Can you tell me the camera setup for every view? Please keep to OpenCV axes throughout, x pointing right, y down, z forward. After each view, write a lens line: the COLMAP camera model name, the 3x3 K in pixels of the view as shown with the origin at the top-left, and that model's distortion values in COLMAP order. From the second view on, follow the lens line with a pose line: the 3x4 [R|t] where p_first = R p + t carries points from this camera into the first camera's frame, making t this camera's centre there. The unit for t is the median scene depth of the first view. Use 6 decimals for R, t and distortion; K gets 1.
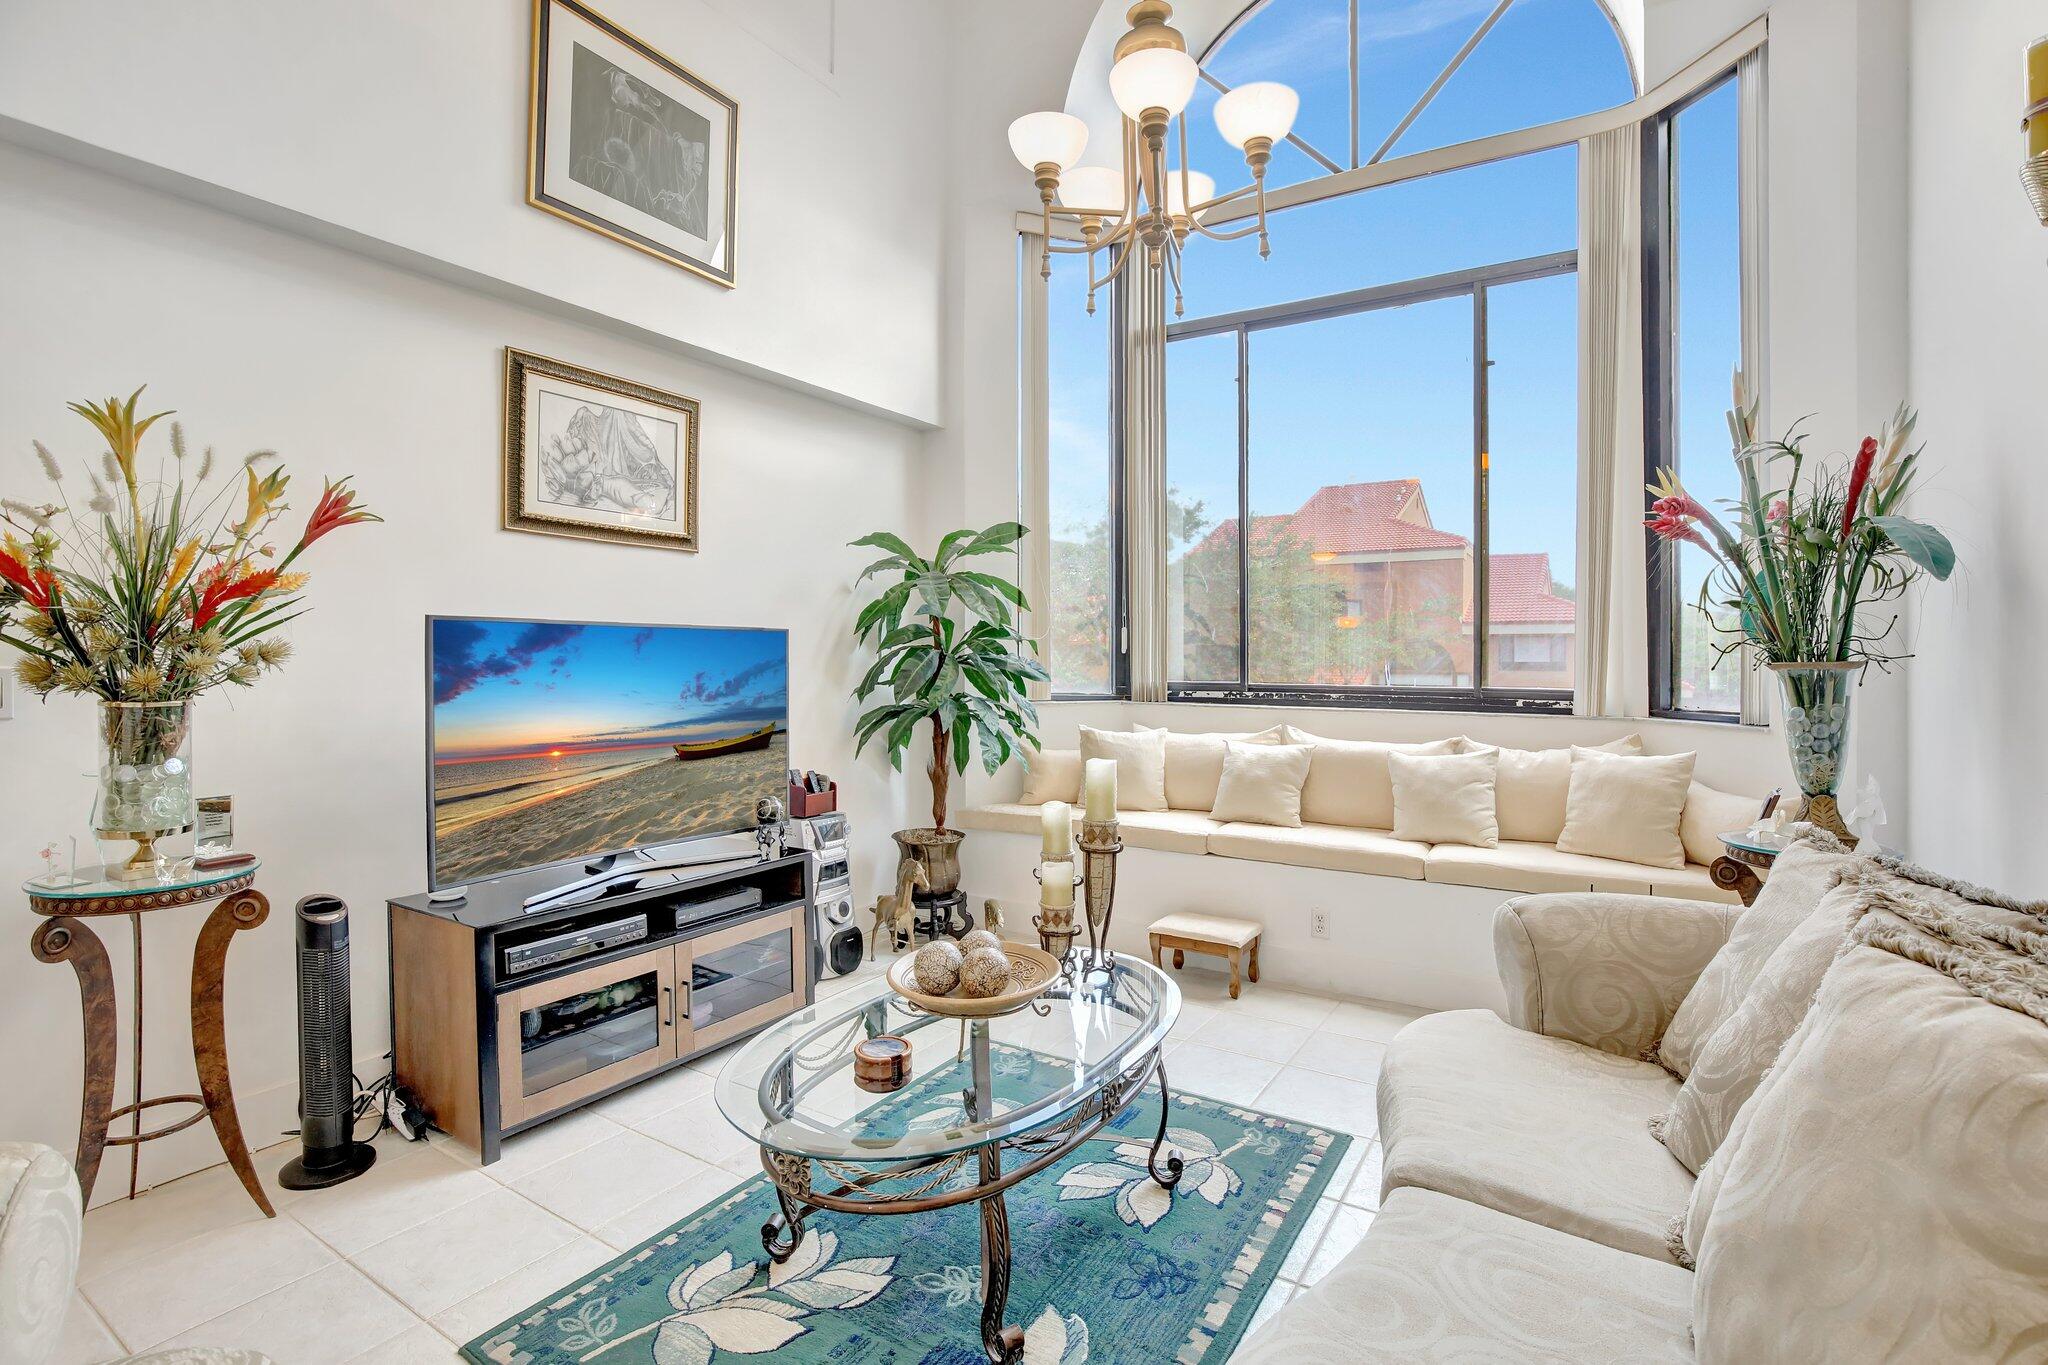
lens RADIAL K [[920.8, 0, 1010.4], [0, 920.8, 660.0], [0, 0, 1]] dist [-0.013526, -0.000144]
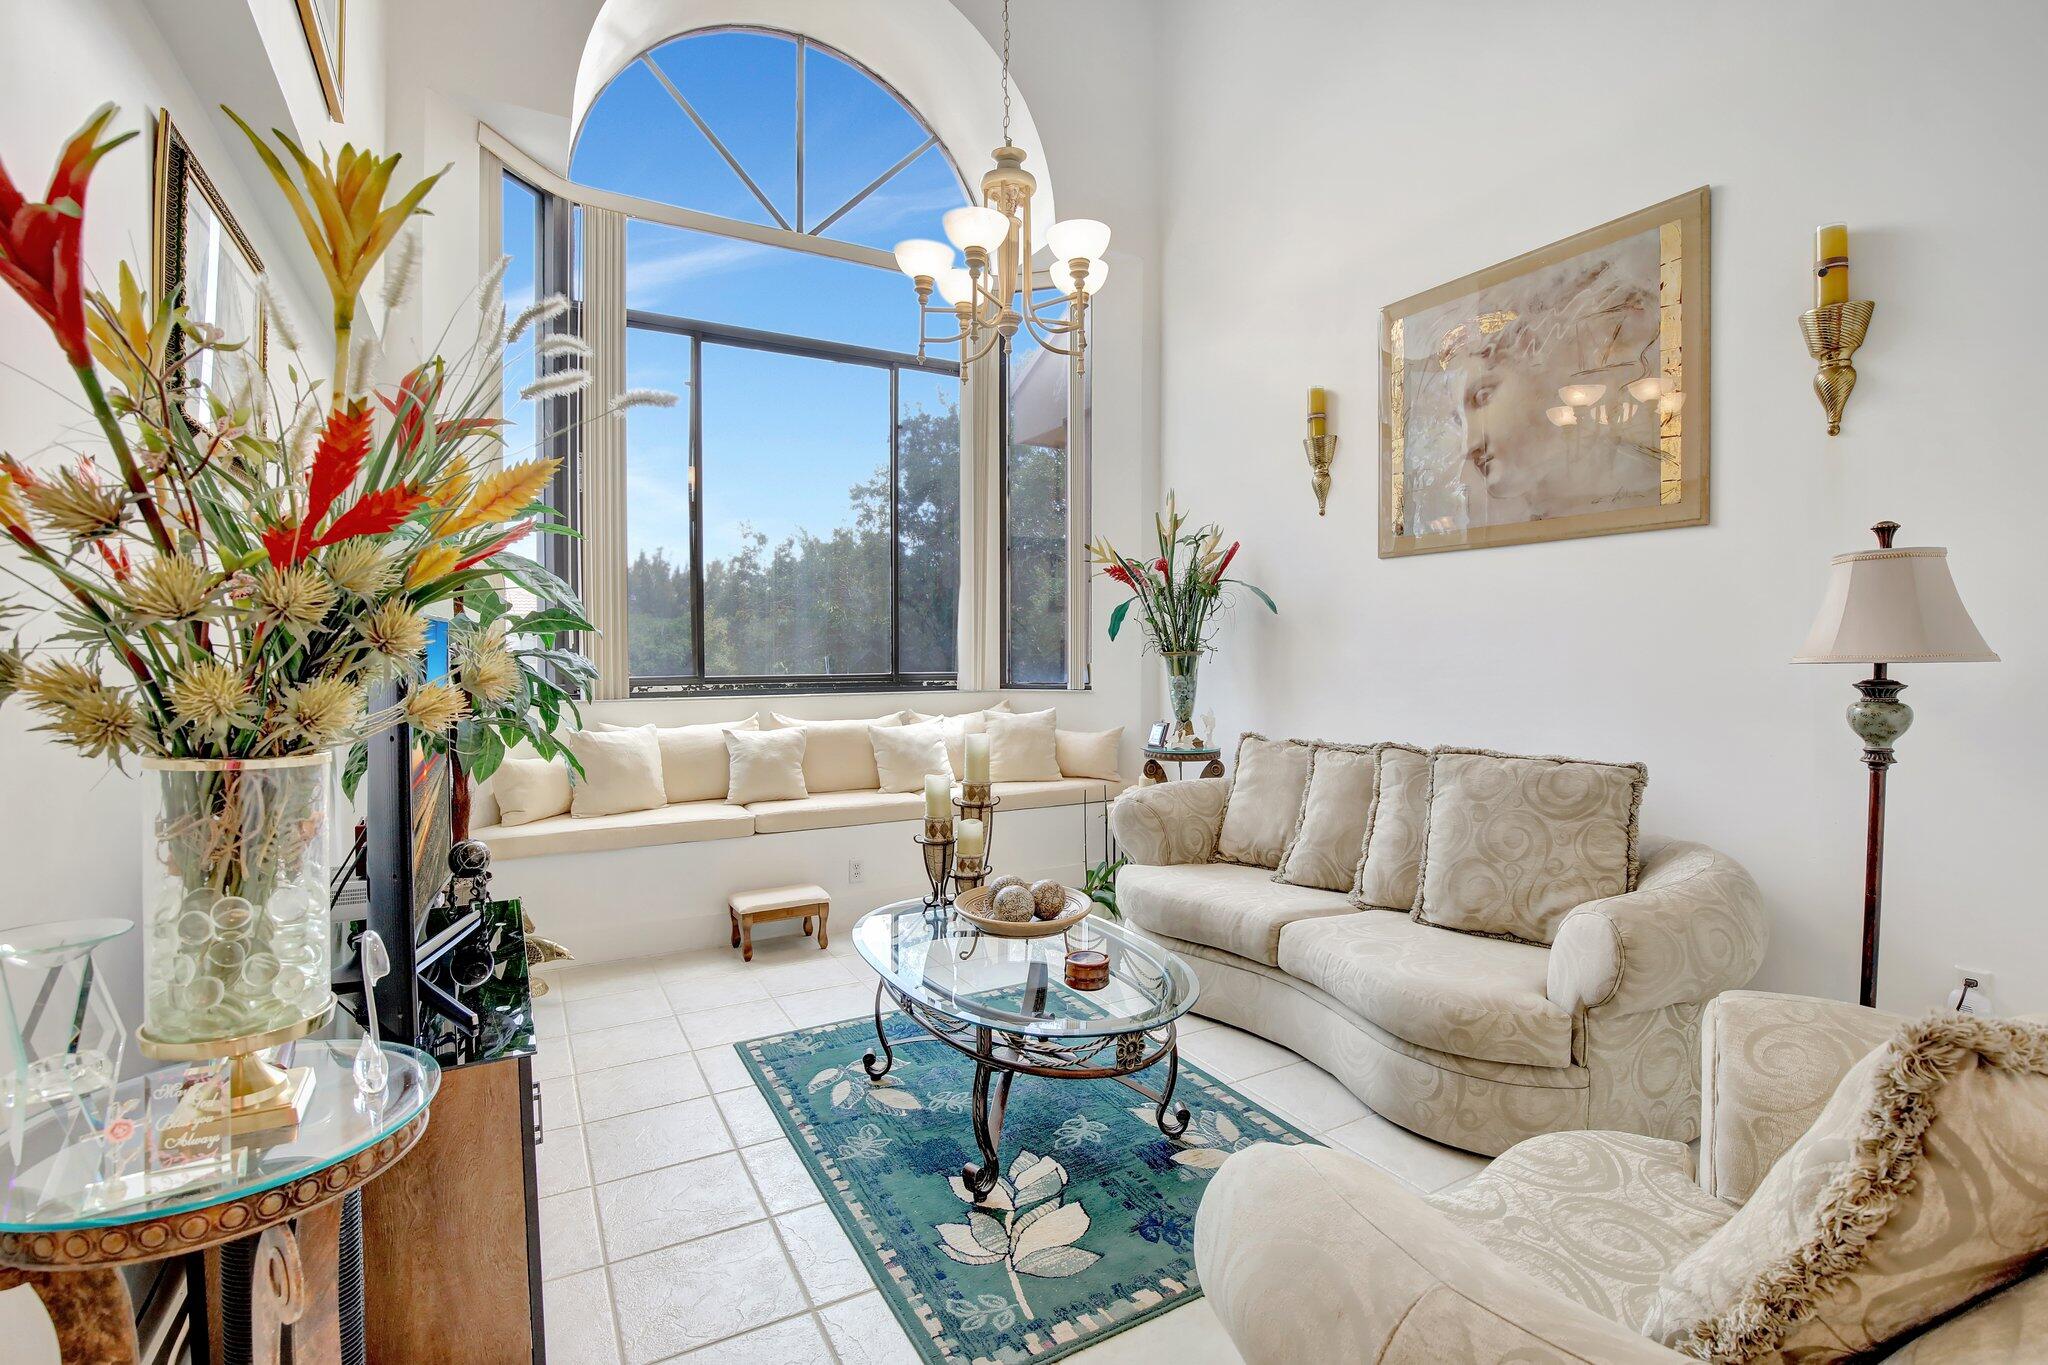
lens RADIAL K [[920.8, 0, 1010.4], [0, 920.8, 660.0], [0, 0, 1]] dist [-0.013526, -0.000144]
pose [[0.493003, -0.014344, 0.869910, -0.616671], [0.006276, 0.999897, 0.012931, -0.005340], [-0.870005, -0.000915, 0.493042, 0.218614]]
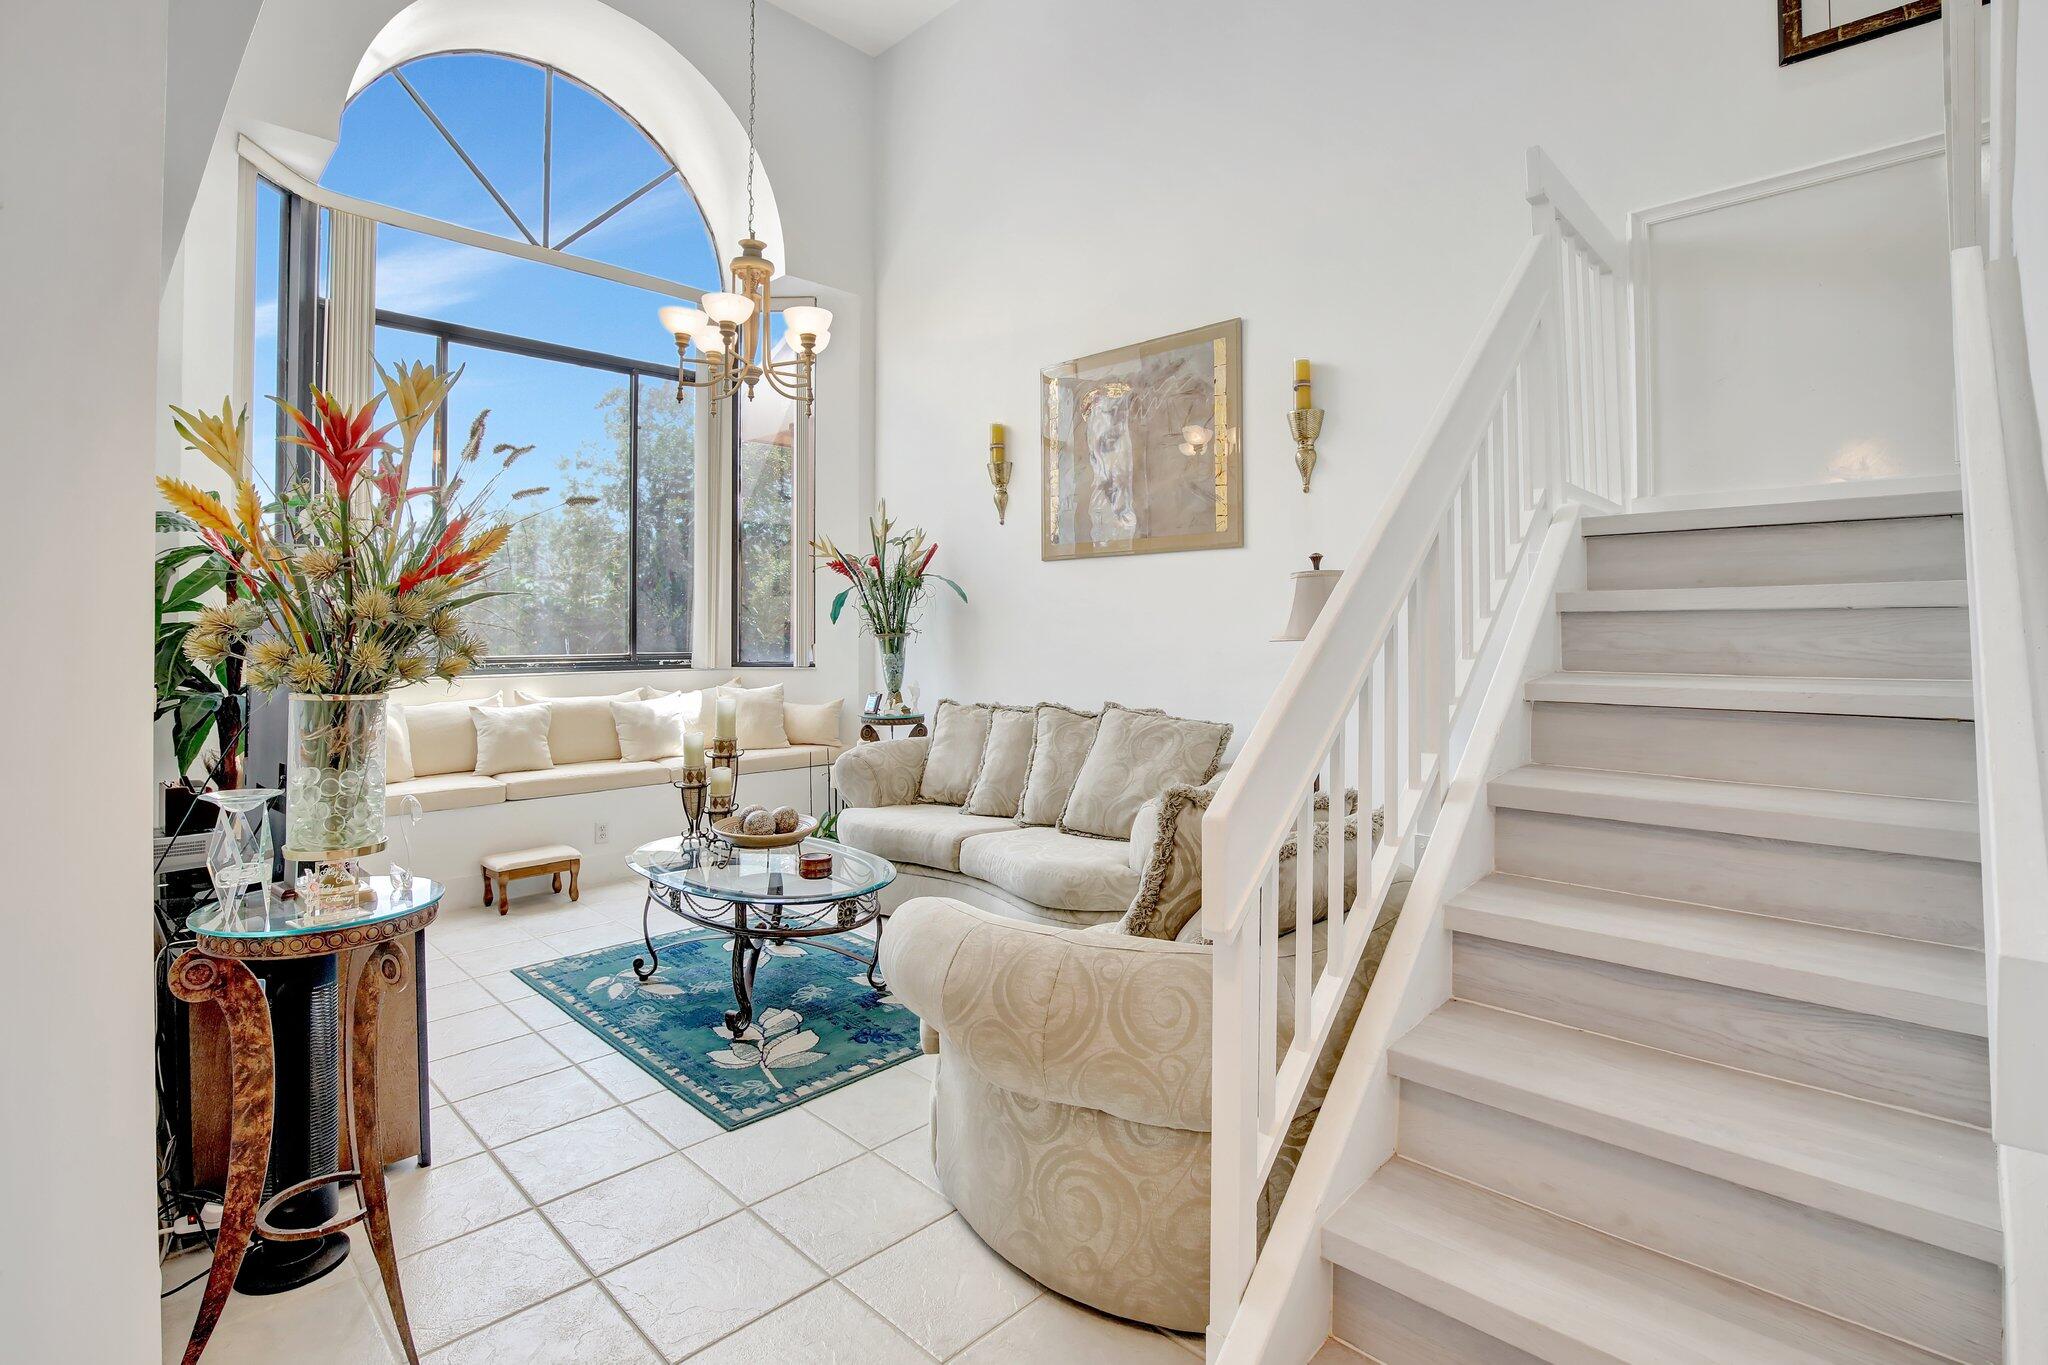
lens RADIAL K [[950.5, 0, 975.0], [0, 950.5, 638.5], [0, 0, 1]] dist [-0.048163, 0.000134]
pose [[0.255581, -0.012508, 0.966707, -0.850543], [0.005114, 0.999920, 0.011585, -0.007862], [-0.966774, 0.001982, 0.255625, 0.116894]]
